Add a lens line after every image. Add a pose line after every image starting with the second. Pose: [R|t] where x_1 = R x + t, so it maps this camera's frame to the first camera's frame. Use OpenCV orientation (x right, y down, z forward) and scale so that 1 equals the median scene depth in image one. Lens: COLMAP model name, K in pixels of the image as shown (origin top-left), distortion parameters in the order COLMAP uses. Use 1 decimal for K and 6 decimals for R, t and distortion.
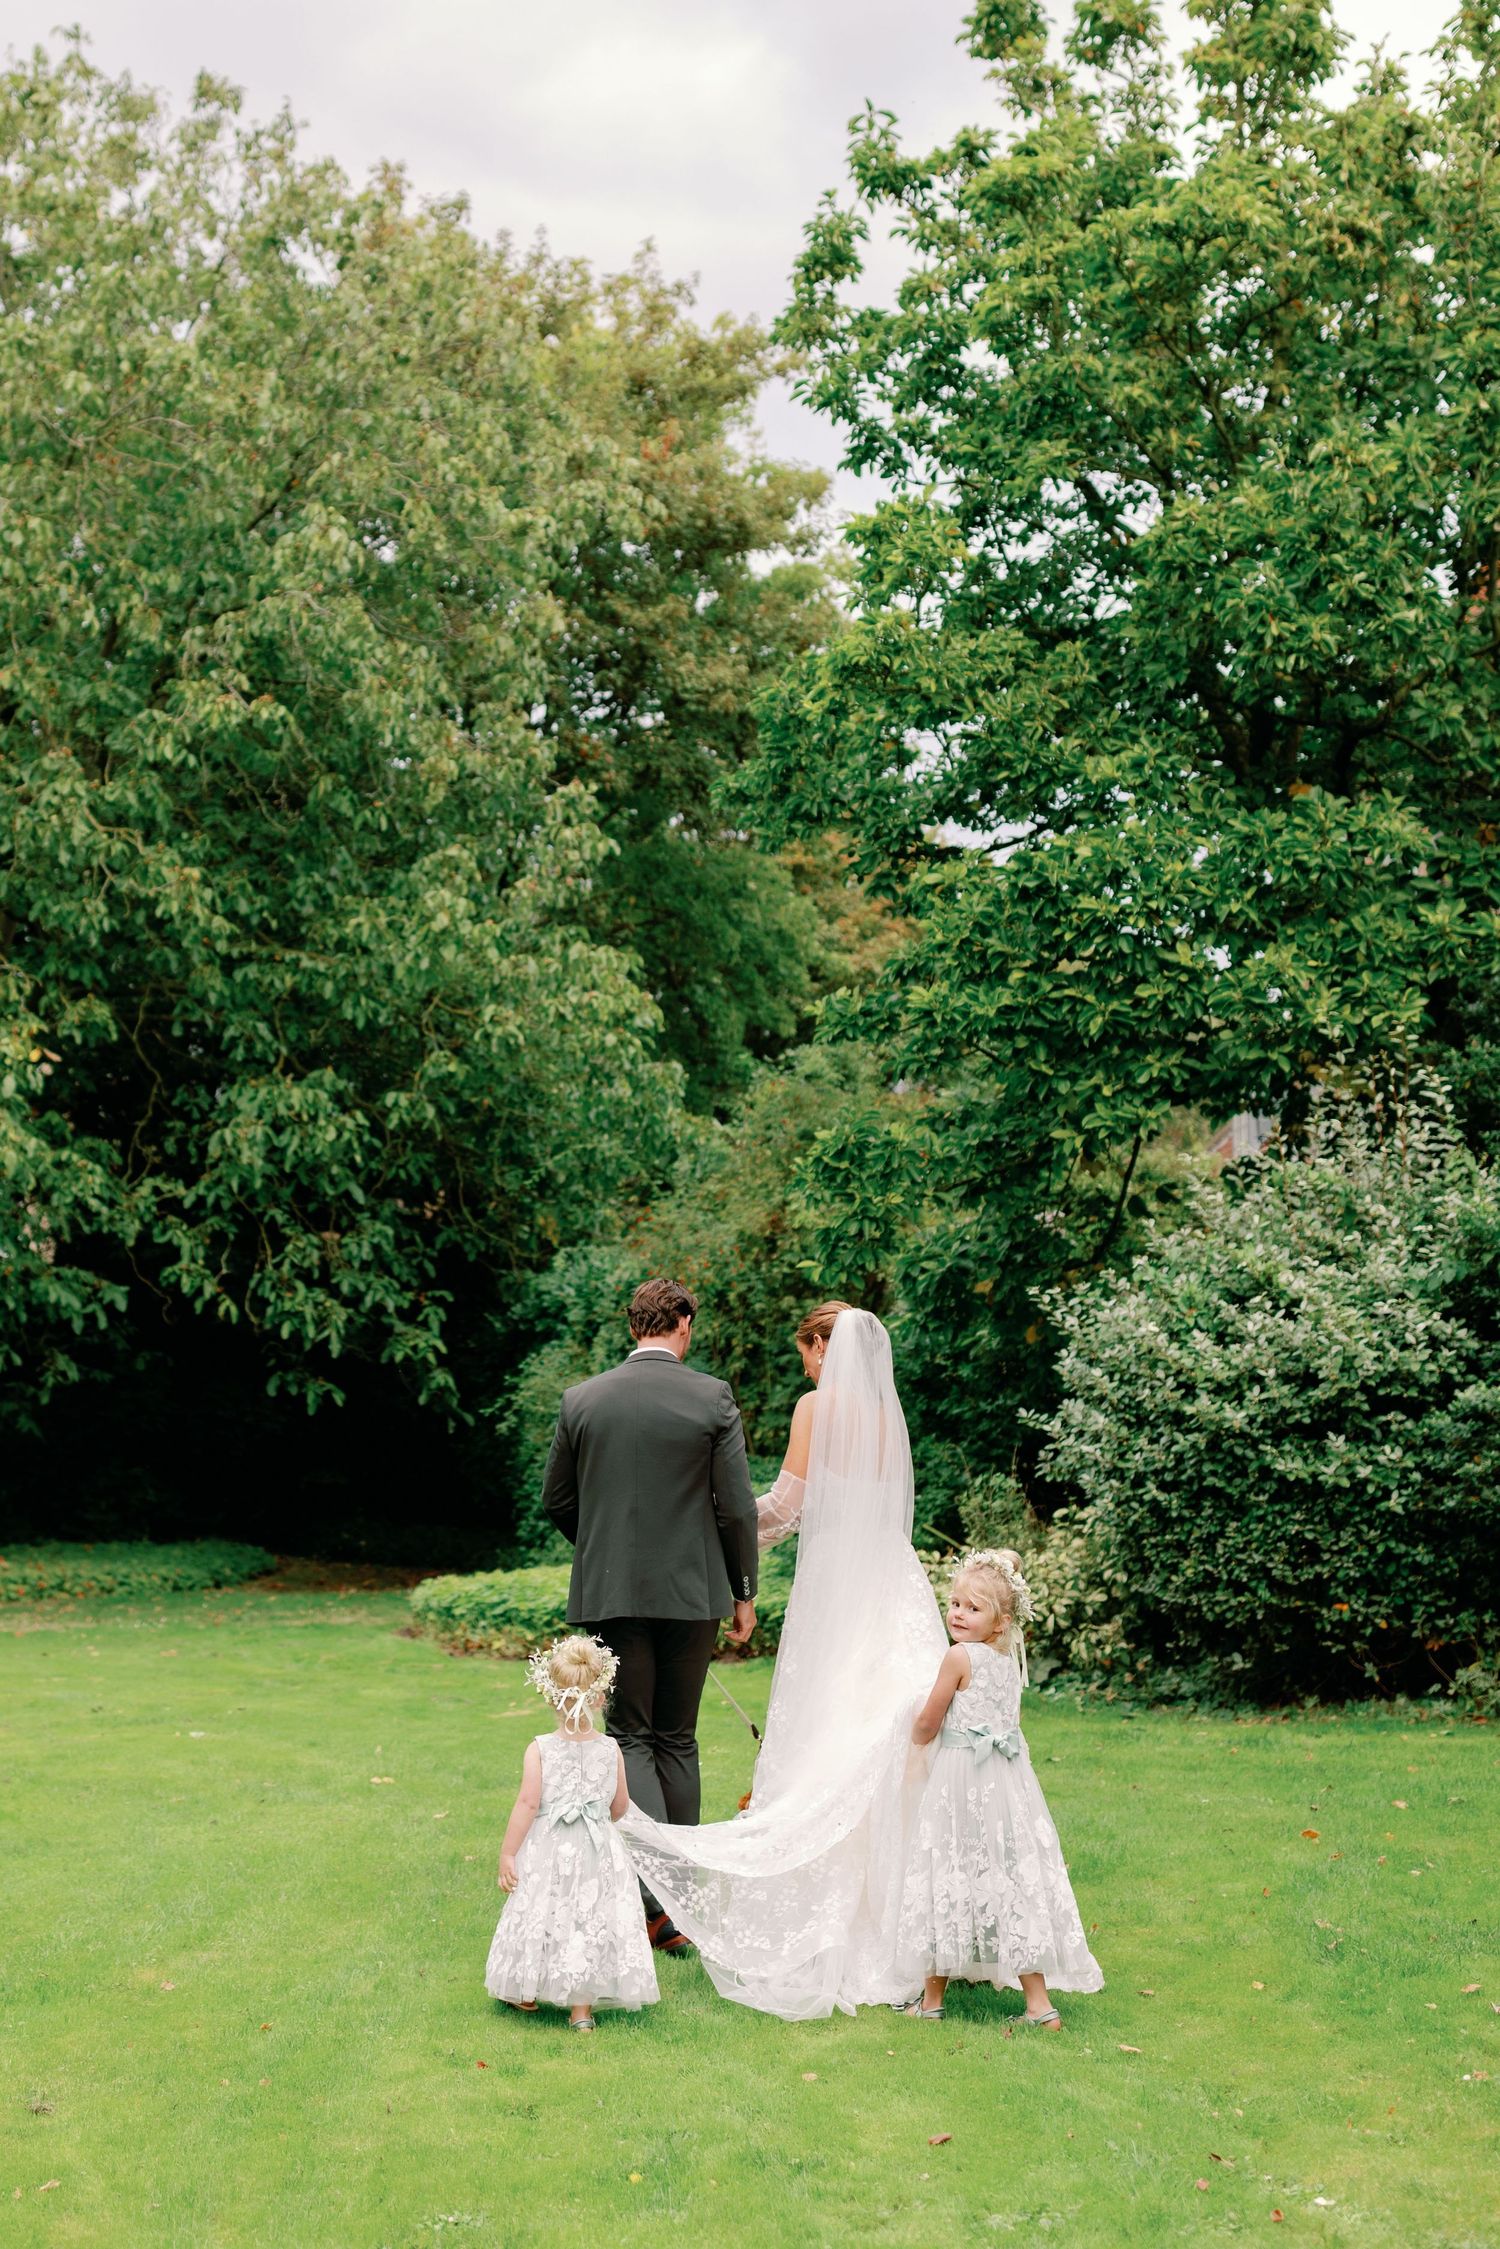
lens RADIAL K [[3112.8, 0, 497.5], [0, 3112.8, 927.2], [0, 0, 1]] dist [0.009063, 0.004516]
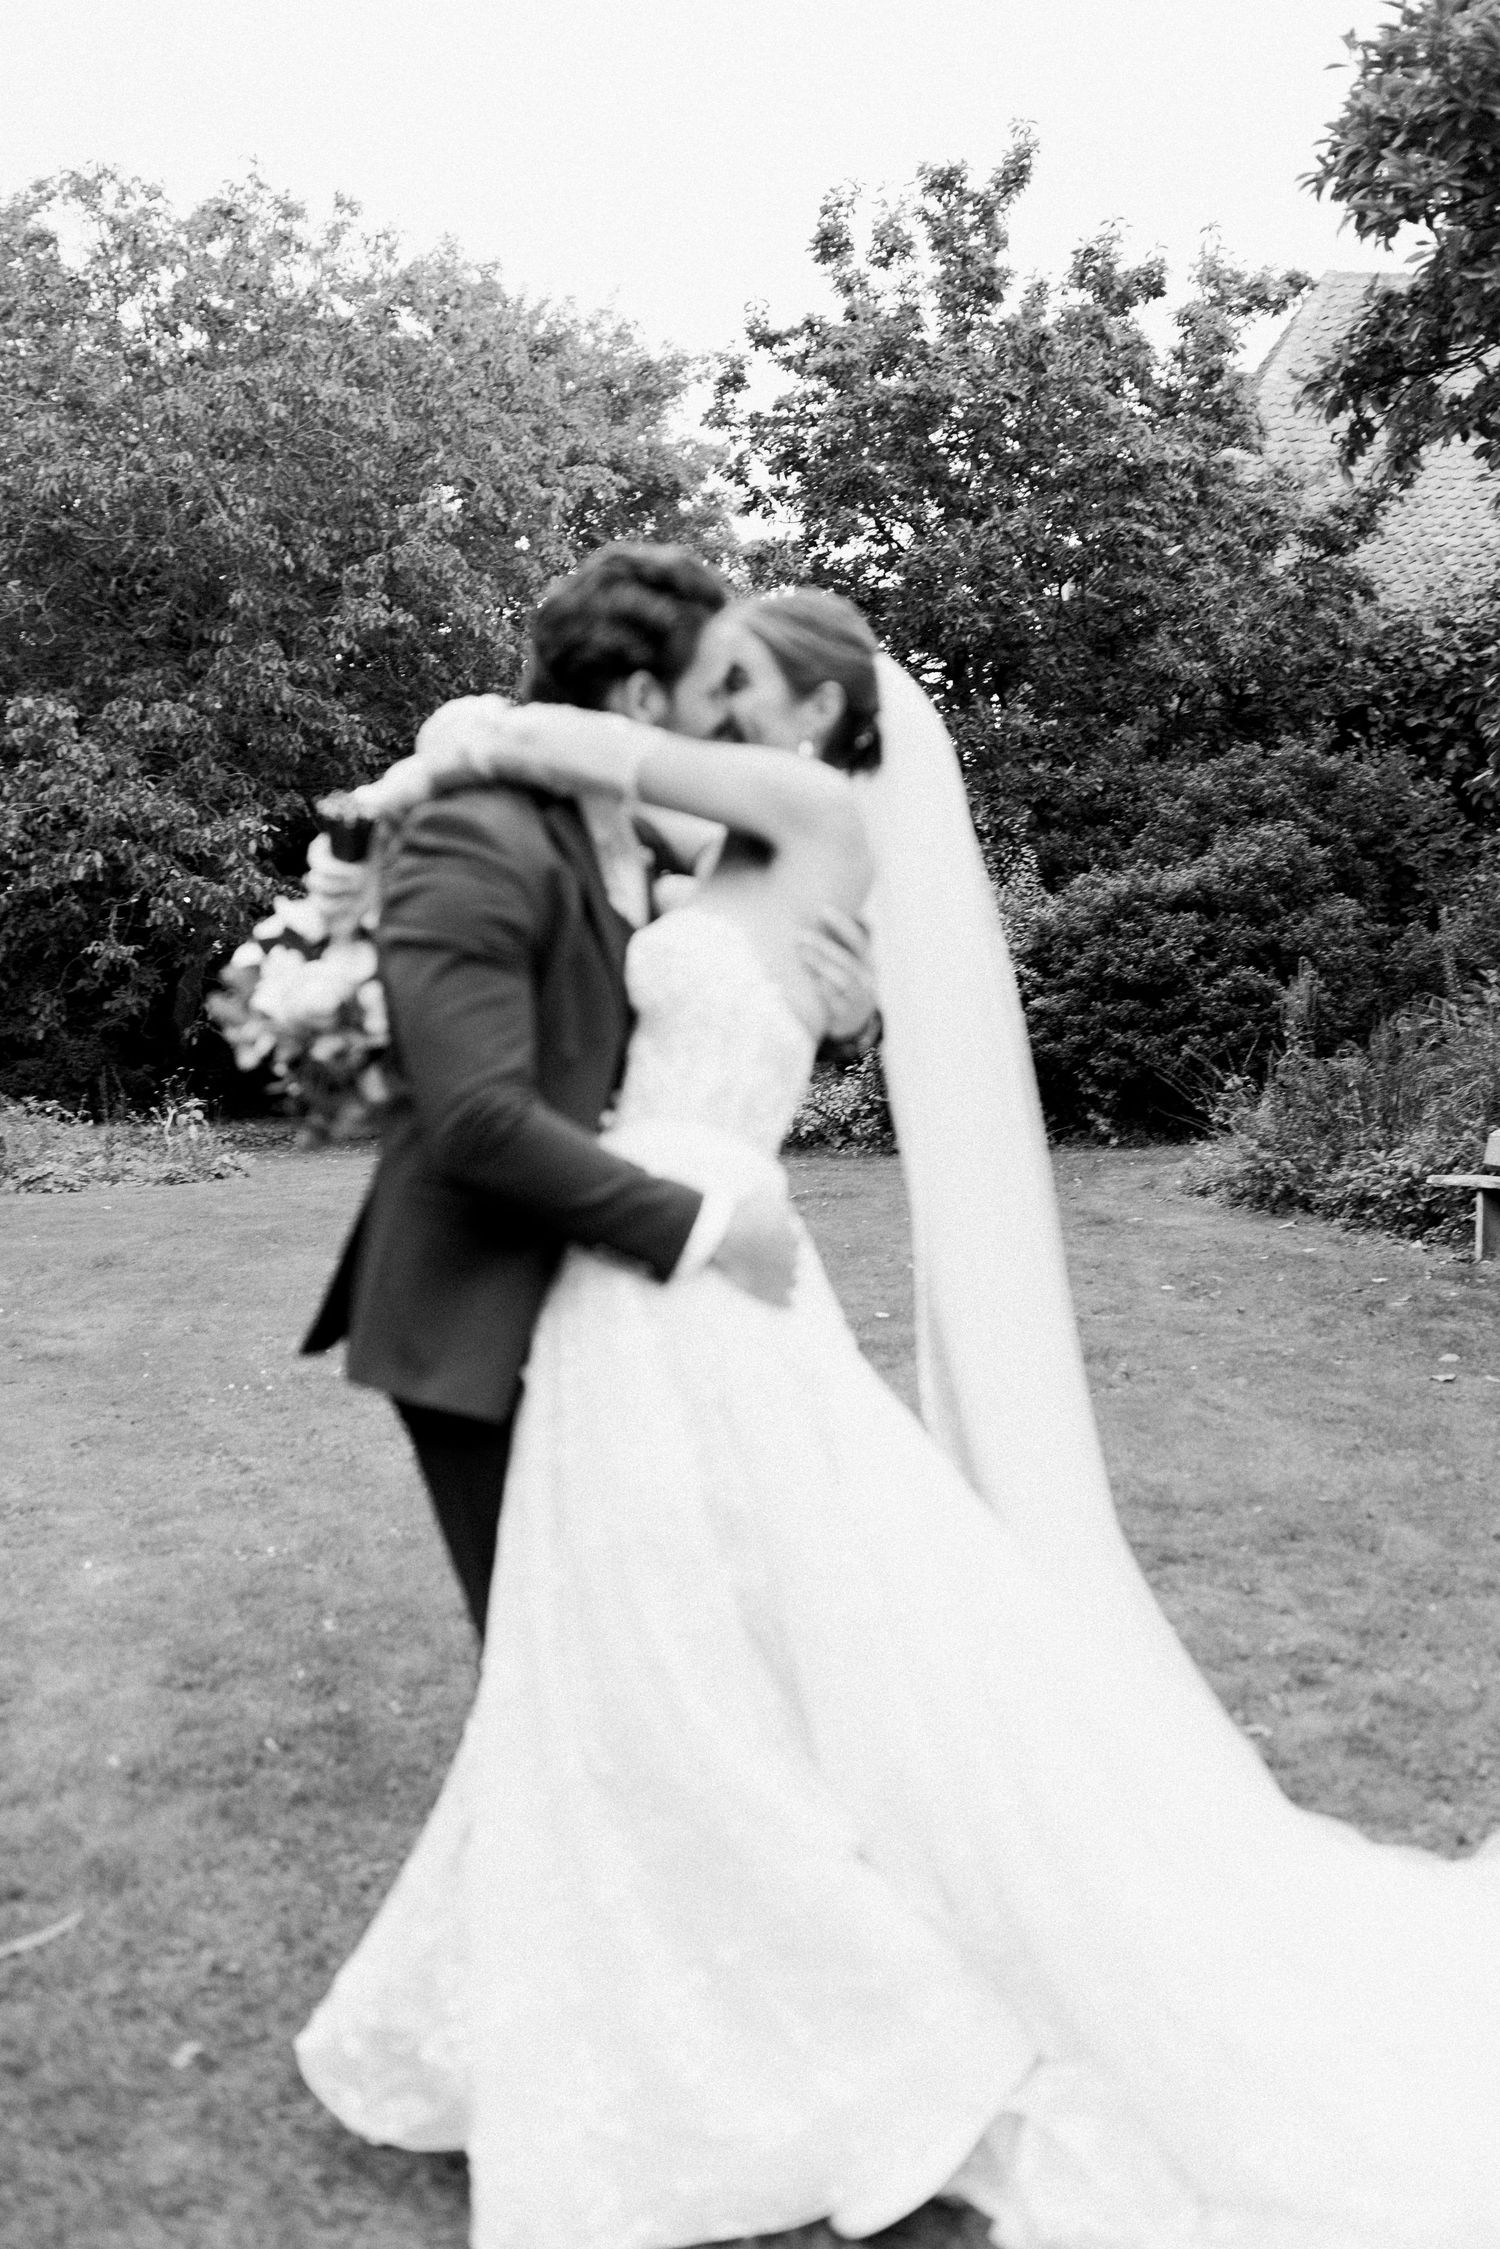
lens RADIAL K [[2097.0, 0, 750.0], [0, 2097.0, 1124.5], [0, 0, 1]] dist [0.012165, -0.017420]
pose [[0.993079, -0.020477, 0.115653, -0.031101], [-0.001872, 0.981801, 0.189905, -0.025391], [-0.117437, -0.188807, 0.974967, -0.246538]]
